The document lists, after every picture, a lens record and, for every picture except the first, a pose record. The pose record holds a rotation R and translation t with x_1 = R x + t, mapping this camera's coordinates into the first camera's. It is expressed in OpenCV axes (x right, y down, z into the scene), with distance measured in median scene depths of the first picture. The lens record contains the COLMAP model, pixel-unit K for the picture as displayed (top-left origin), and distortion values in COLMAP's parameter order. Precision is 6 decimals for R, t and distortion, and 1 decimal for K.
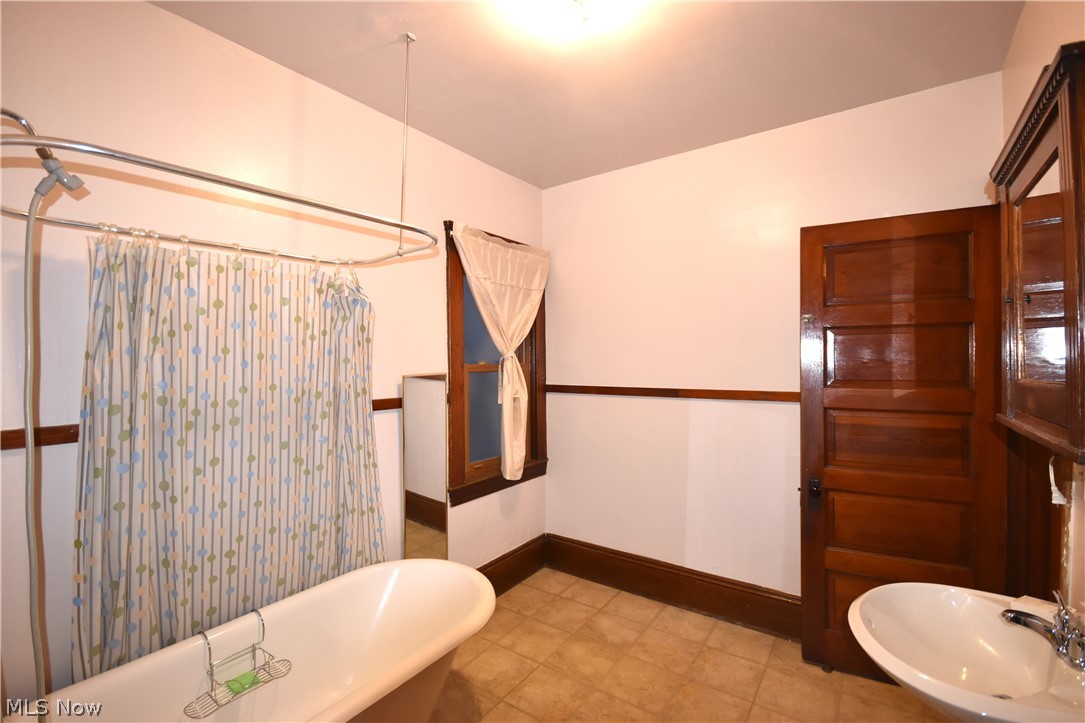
lens RADIAL K [[477.0, 0, 538.0], [0, 477.0, 357.0], [0, 0, 1]] dist [-0.000245, -0.000168]
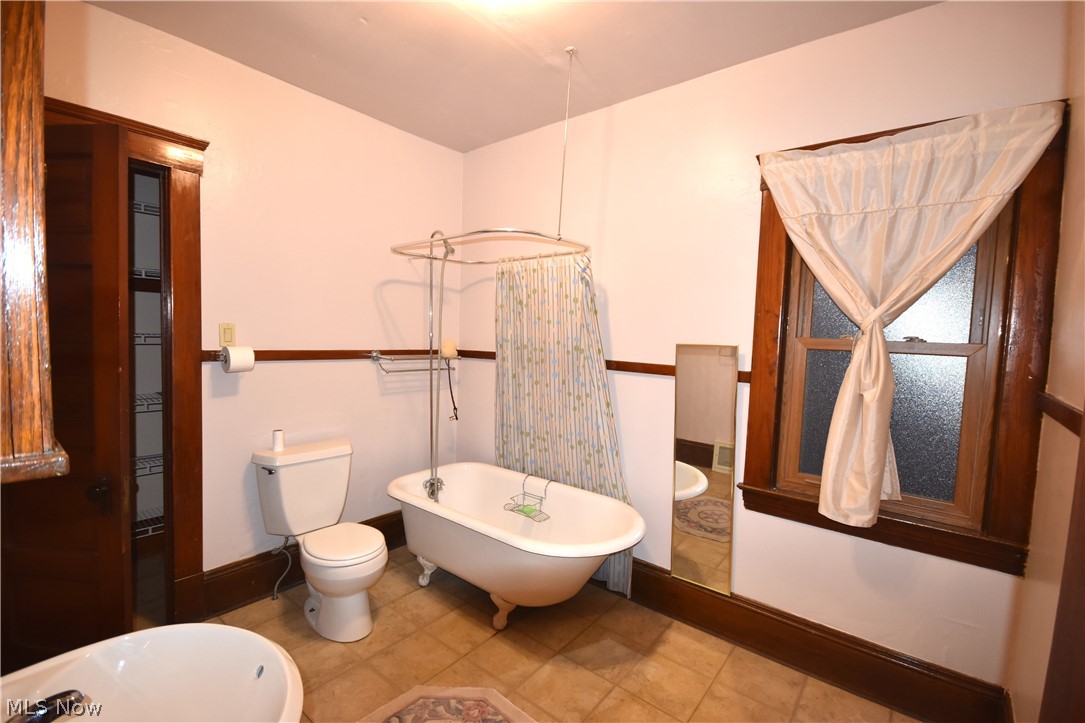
lens RADIAL K [[477.0, 0, 538.0], [0, 477.0, 357.0], [0, 0, 1]] dist [-0.000245, -0.000168]
pose [[-0.062046, 0.064263, -0.996002, 0.914567], [-0.025197, 0.997506, 0.065929, 0.010287], [0.997755, 0.029187, -0.060272, 0.965136]]
